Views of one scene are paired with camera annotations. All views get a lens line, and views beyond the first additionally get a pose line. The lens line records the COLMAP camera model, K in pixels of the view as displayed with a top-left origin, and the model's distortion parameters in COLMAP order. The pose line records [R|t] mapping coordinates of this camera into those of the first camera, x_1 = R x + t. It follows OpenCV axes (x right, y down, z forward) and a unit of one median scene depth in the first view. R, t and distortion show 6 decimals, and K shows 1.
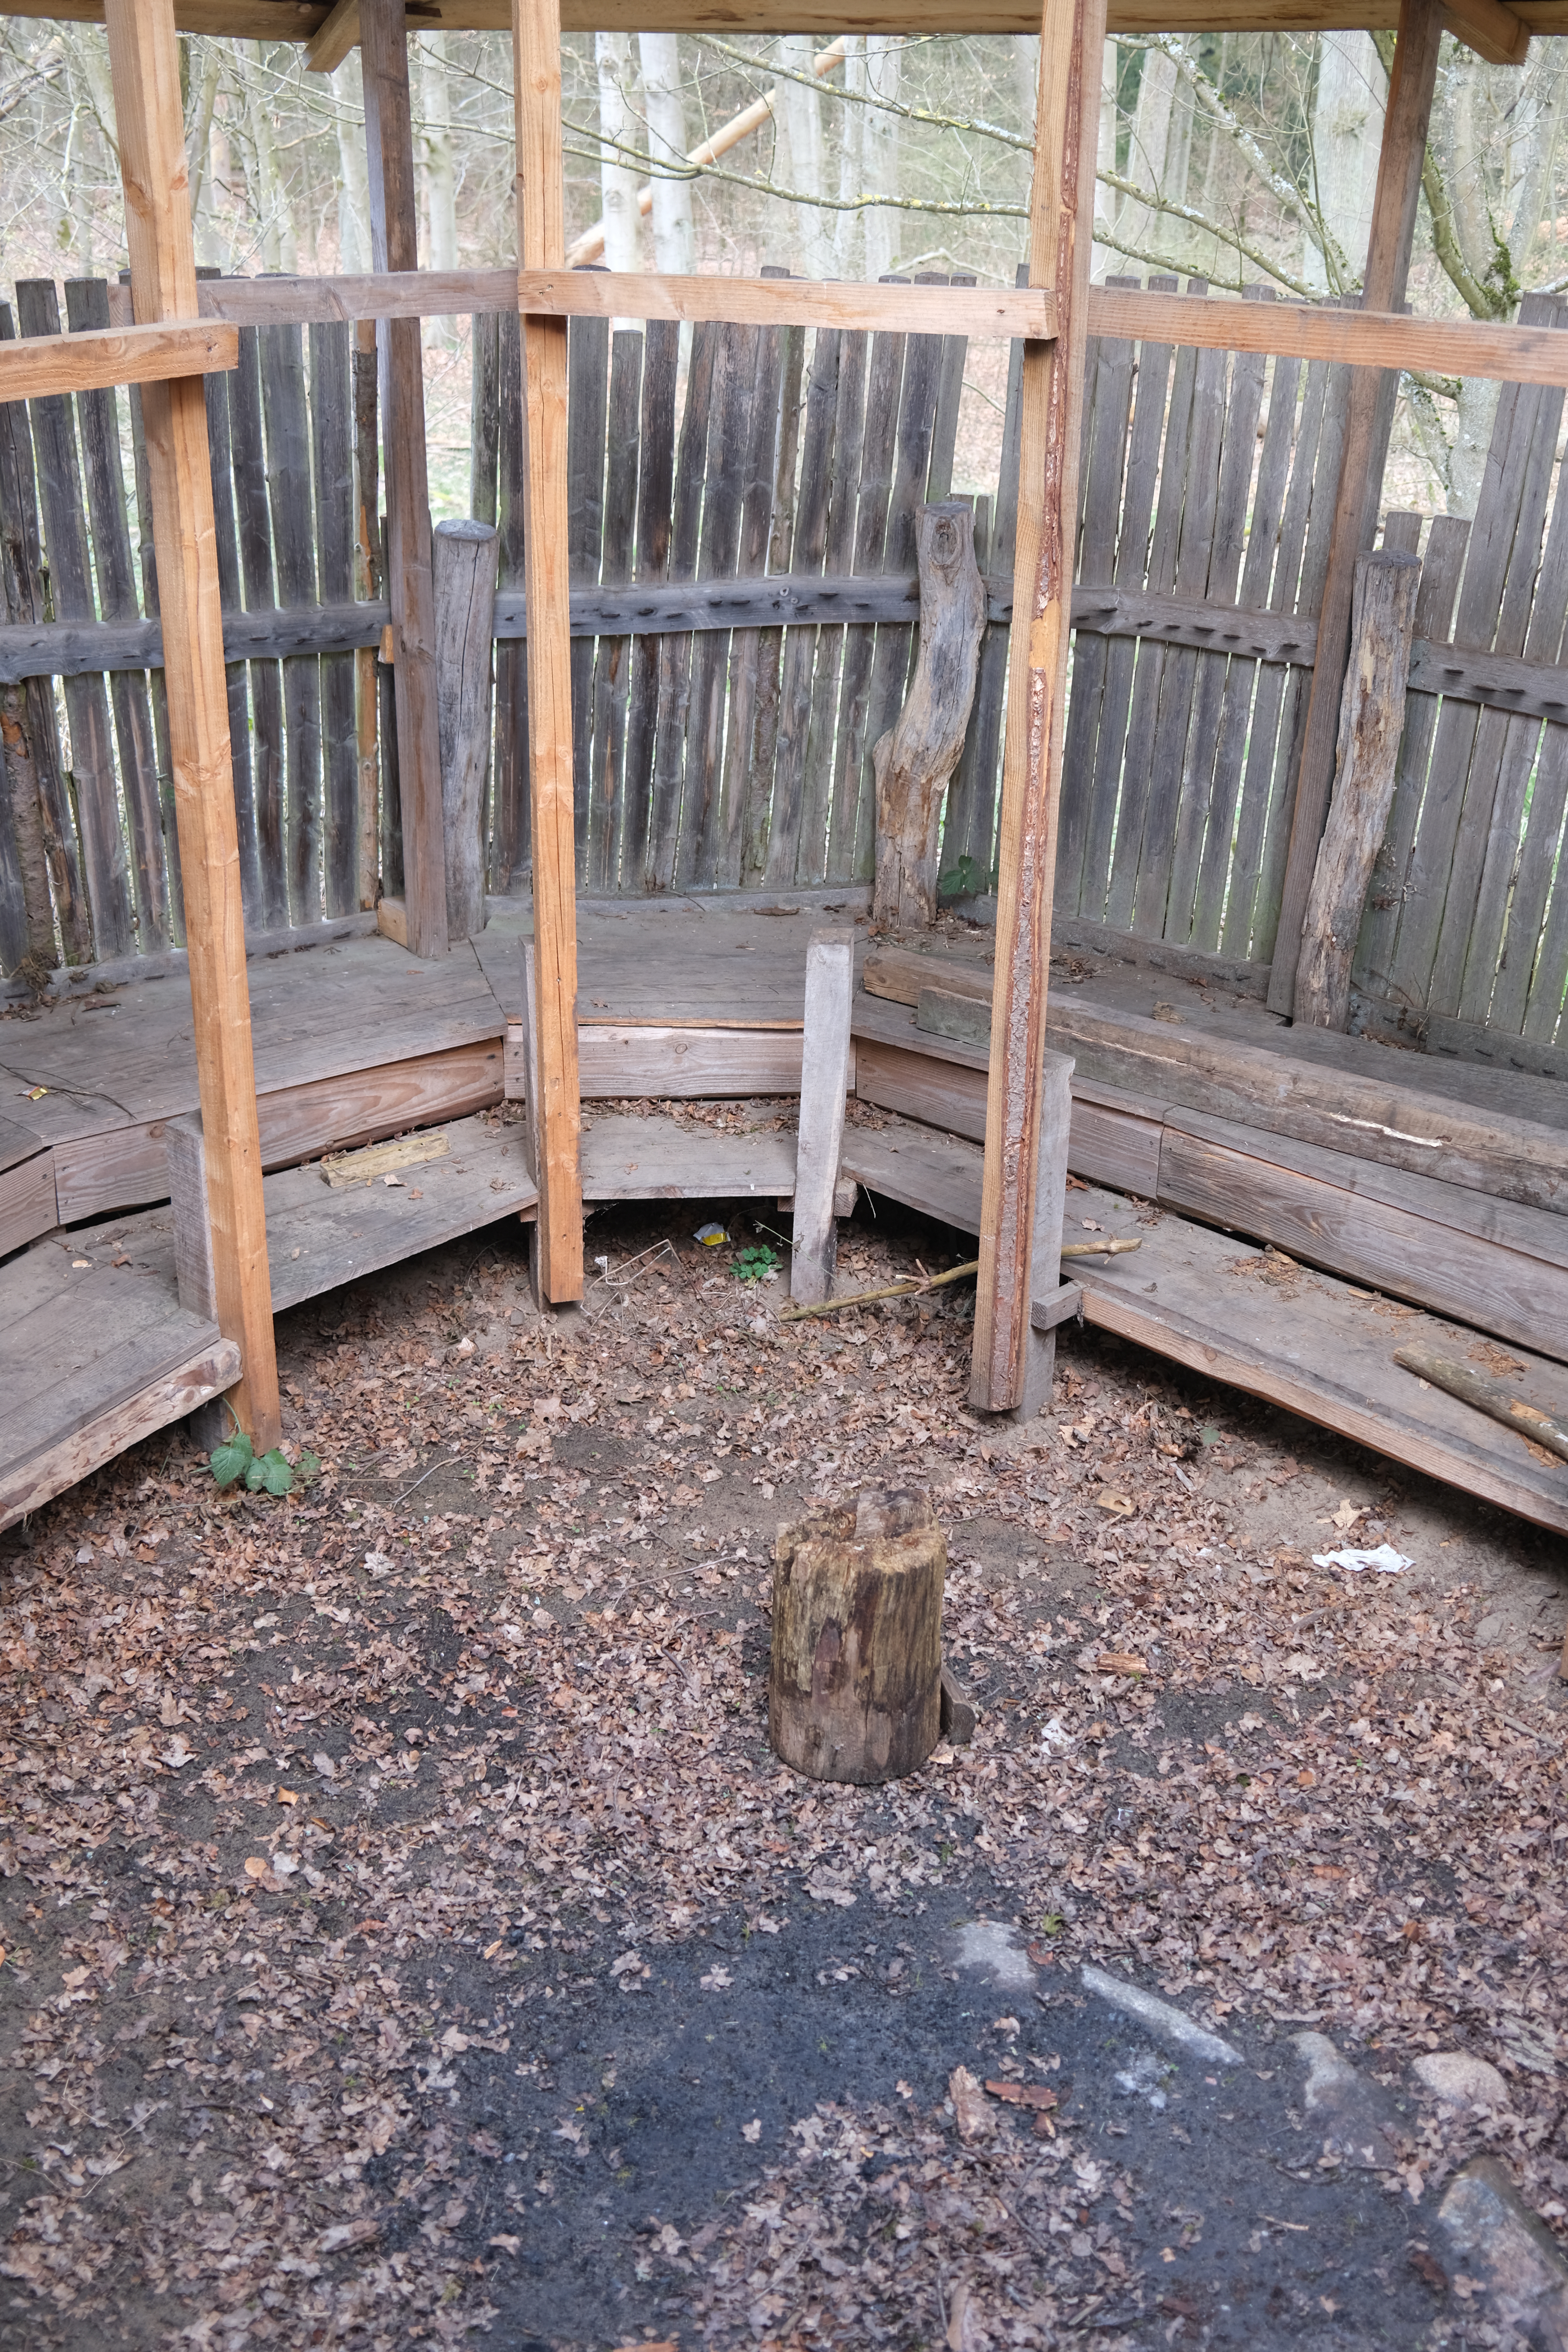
lens RADIAL K [[2397.0, 0, 784.0], [0, 2397.0, 1176.0], [0, 0, 1]] dist [-0.067789, 0.244905]
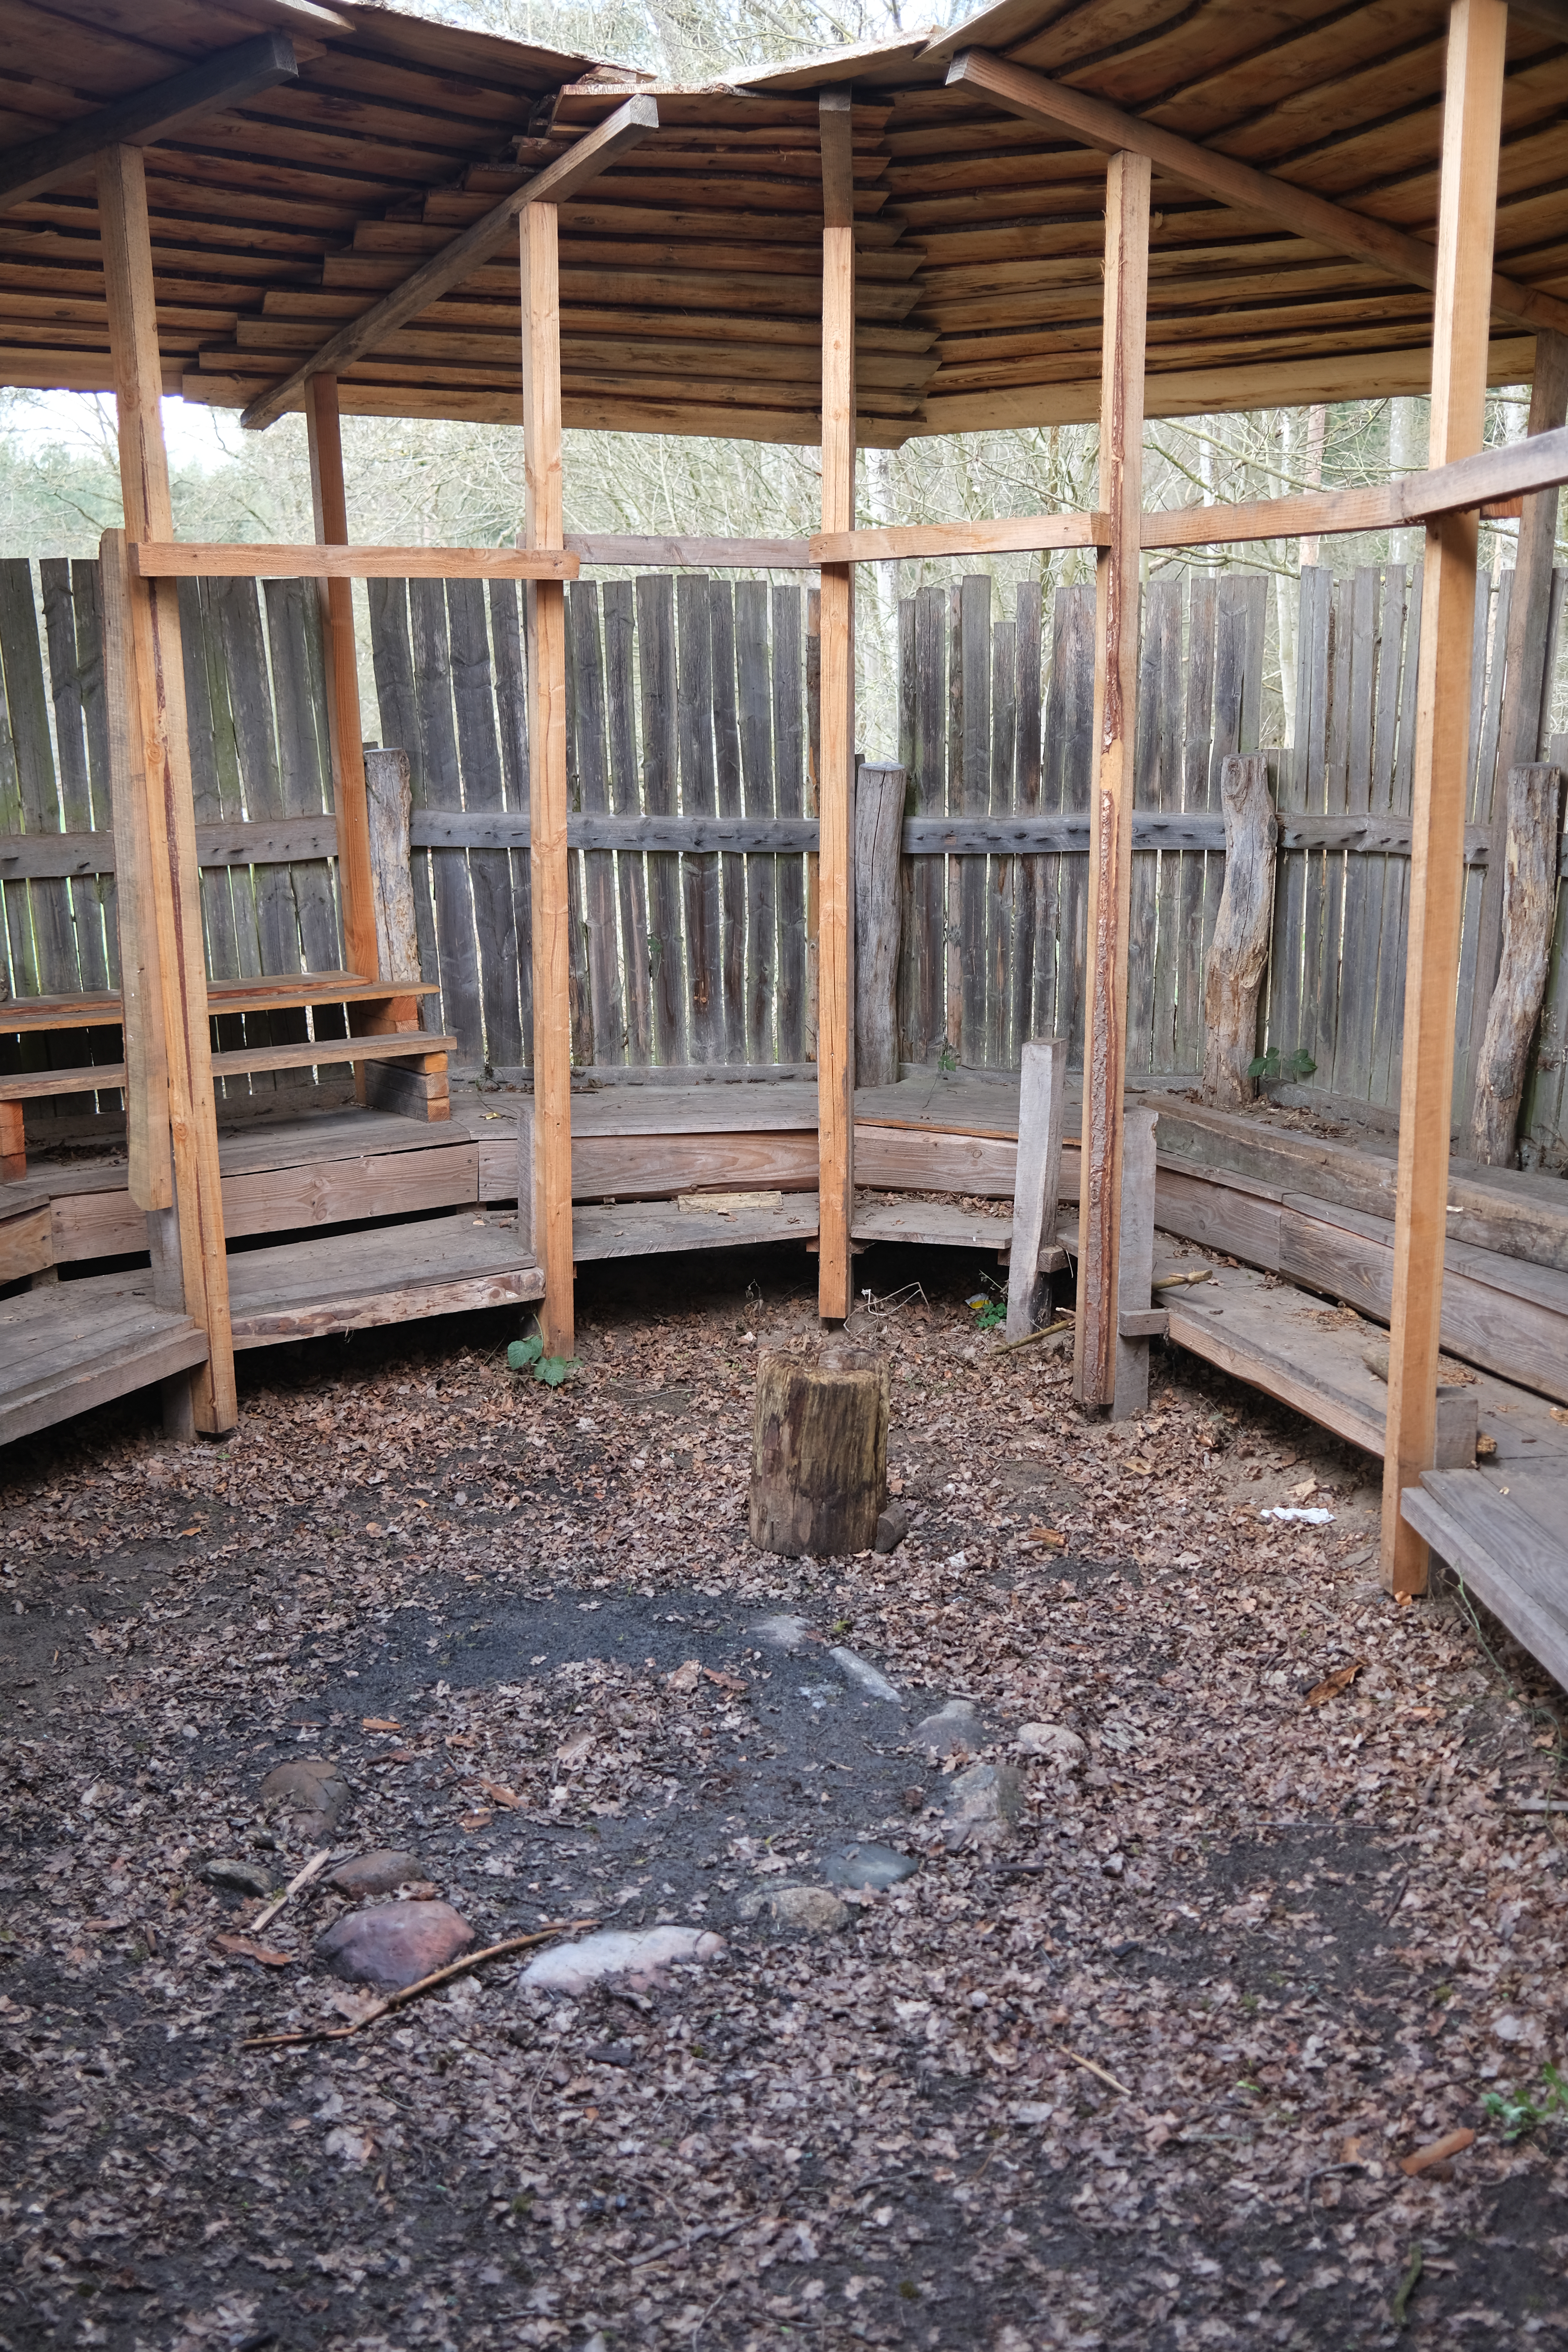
lens RADIAL K [[2397.0, 0, 784.0], [0, 2397.0, 1176.0], [0, 0, 1]] dist [-0.067789, 0.244905]
pose [[0.895783, 0.073757, -0.438330, 0.445448], [-0.172443, 0.966567, -0.189767, 0.228299], [0.409678, 0.245577, 0.878553, -0.156733]]
